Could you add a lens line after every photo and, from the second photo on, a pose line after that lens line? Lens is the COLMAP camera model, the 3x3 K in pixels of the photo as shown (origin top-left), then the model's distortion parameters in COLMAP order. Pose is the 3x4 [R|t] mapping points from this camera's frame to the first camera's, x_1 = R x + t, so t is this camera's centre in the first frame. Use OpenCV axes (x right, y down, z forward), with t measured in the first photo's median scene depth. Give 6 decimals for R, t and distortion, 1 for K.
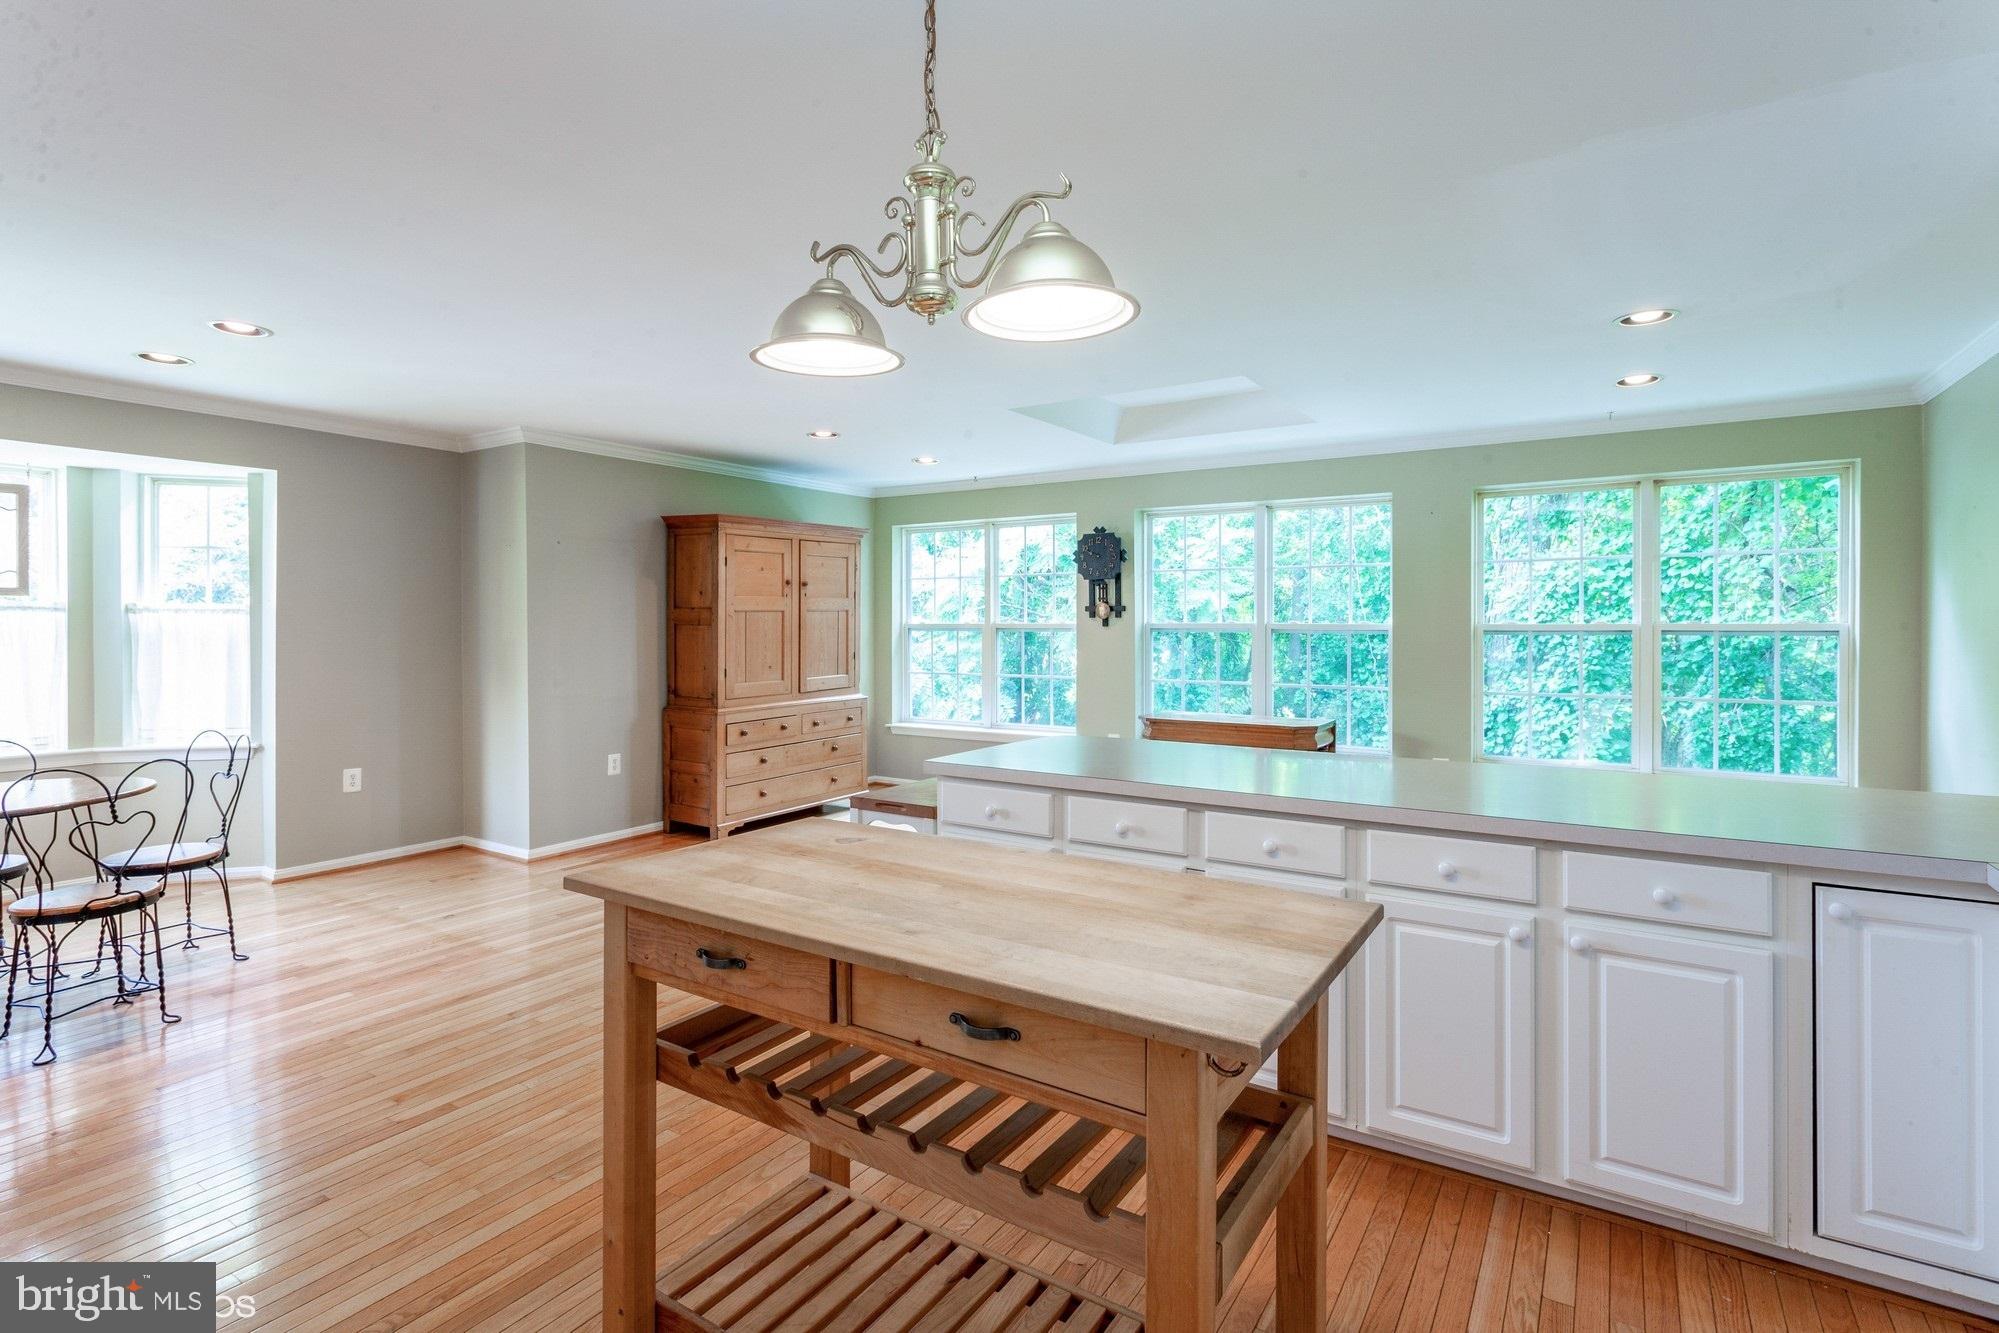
lens RADIAL K [[964.3, 0, 986.0], [0, 964.3, 595.4], [0, 0, 1]] dist [0.003313, 0.000439]
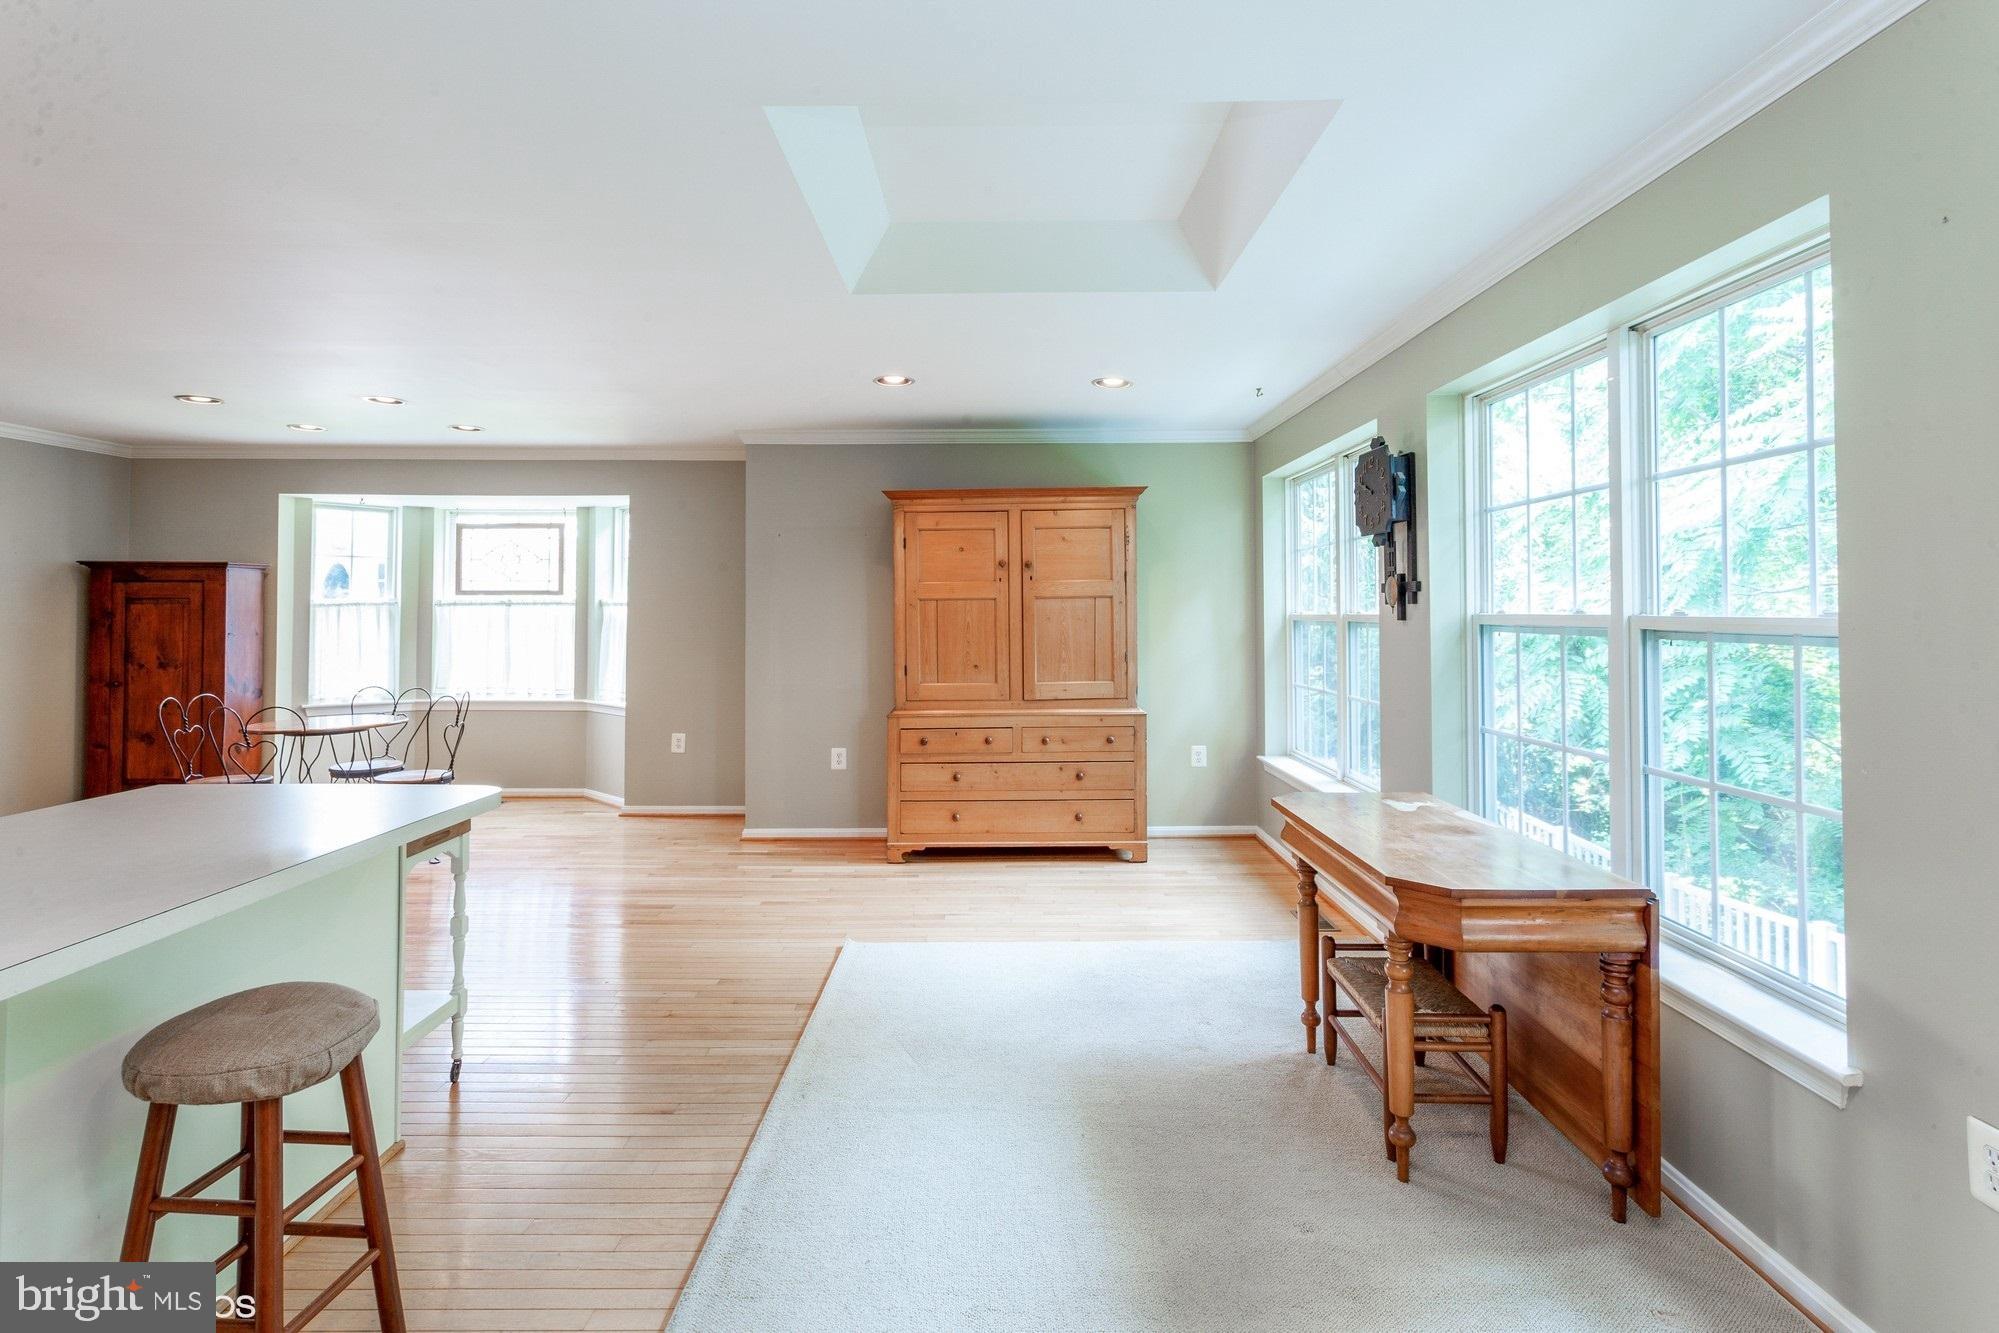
lens RADIAL K [[940.2, 0, 1000.1], [0, 940.2, 576.9], [0, 0, 1]] dist [-0.002598, 0.000030]
pose [[0.567209, -0.034913, -0.822833, 0.475670], [0.017397, 0.999386, -0.030412, 0.022768], [0.823390, 0.002935, 0.567468, 0.574354]]
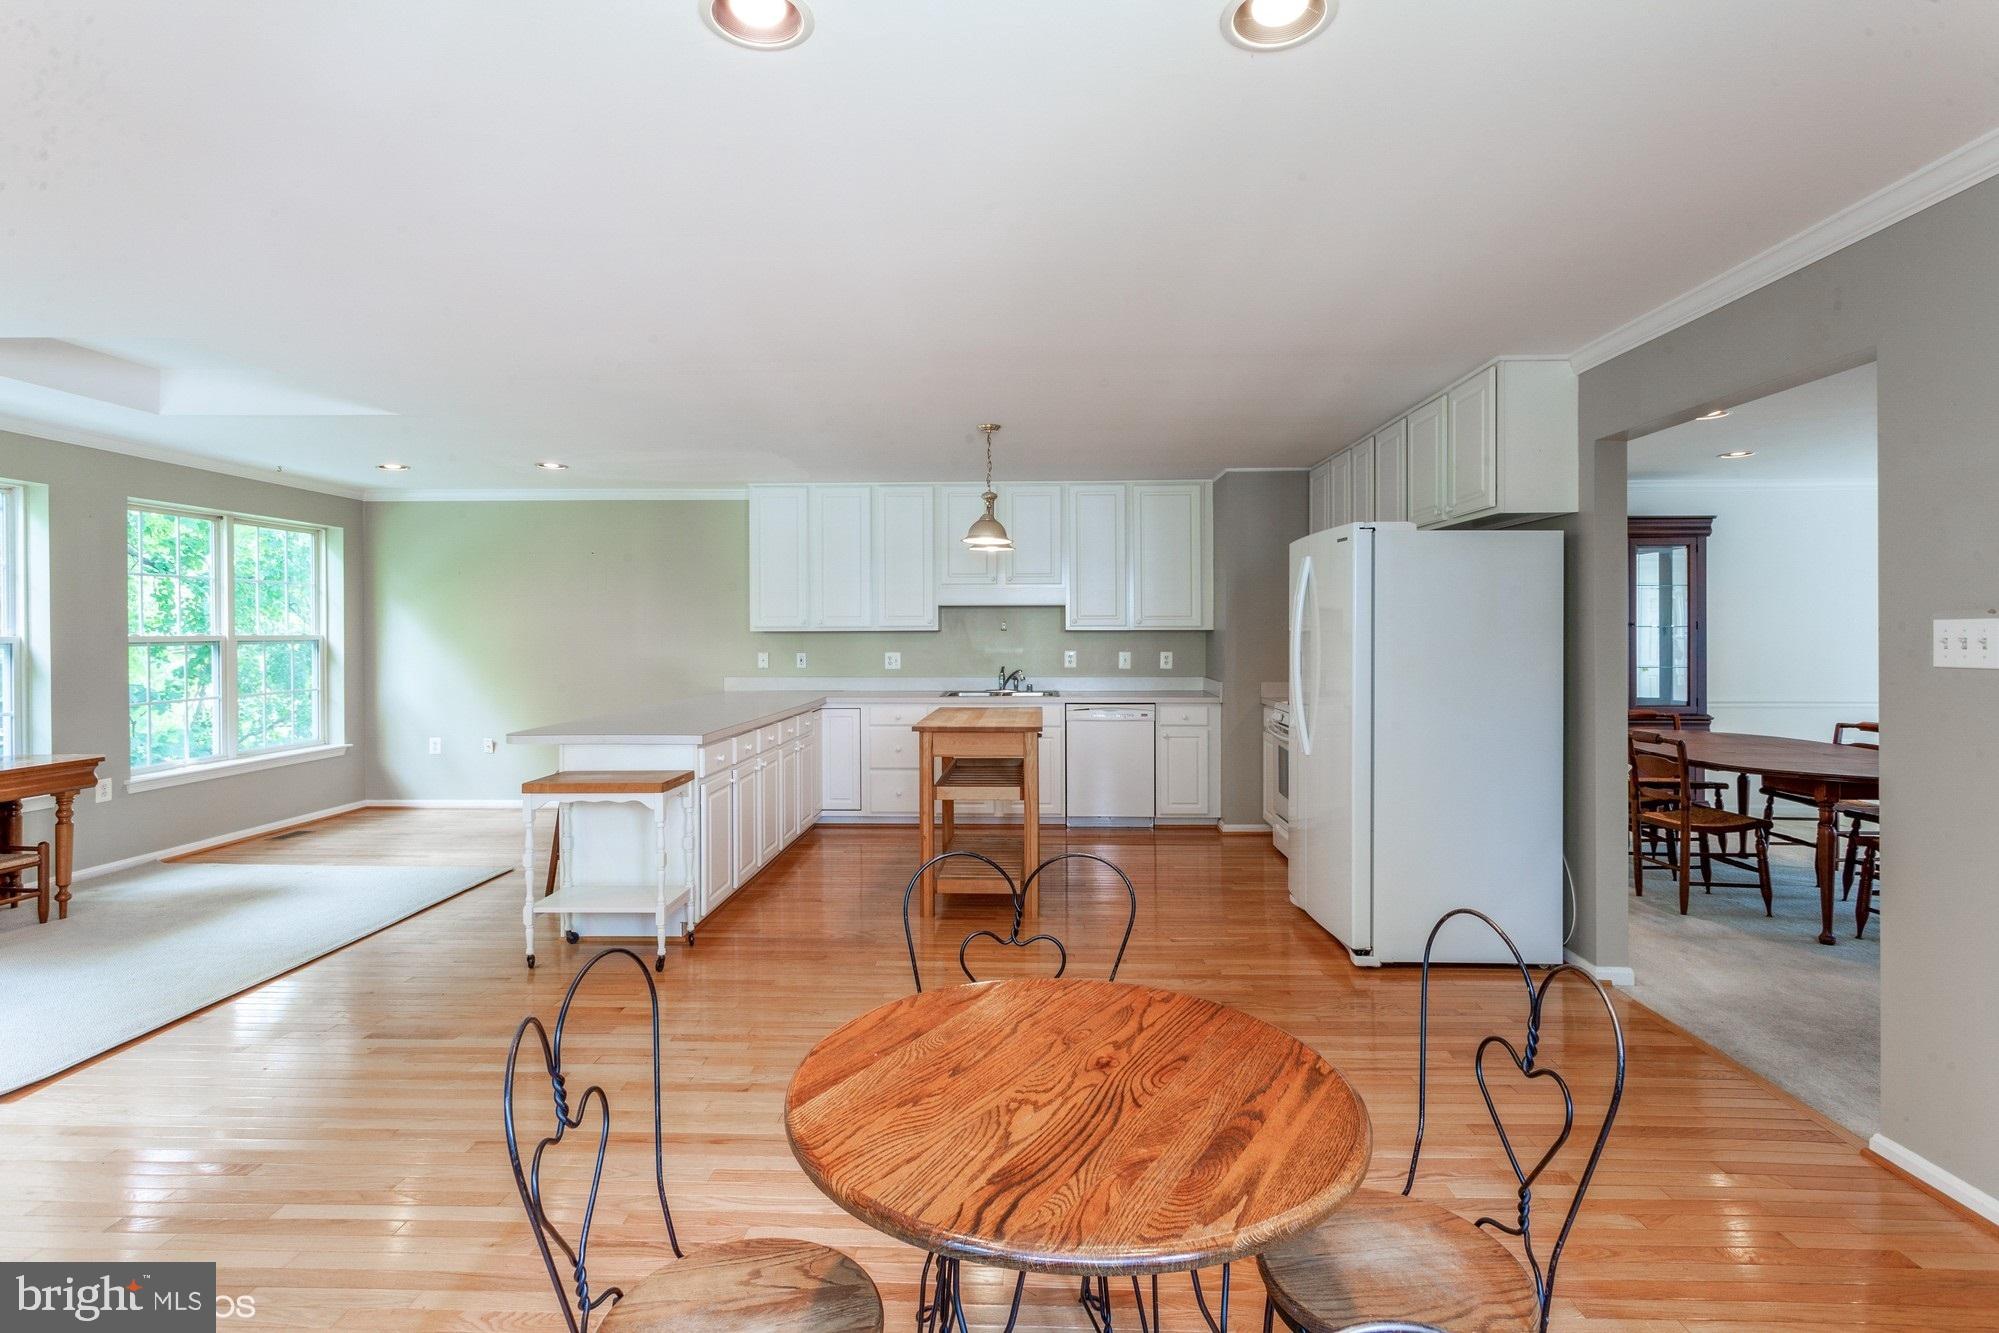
lens RADIAL K [[960.6, 0, 1004.9], [0, 960.6, 643.4], [0, 0, 1]] dist [0.000545, 0.000328]
pose [[-0.542596, -0.009815, 0.839936, -0.732464], [-0.016908, 0.999857, 0.000761, 0.020648], [-0.839823, -0.013789, -0.542685, 0.686835]]
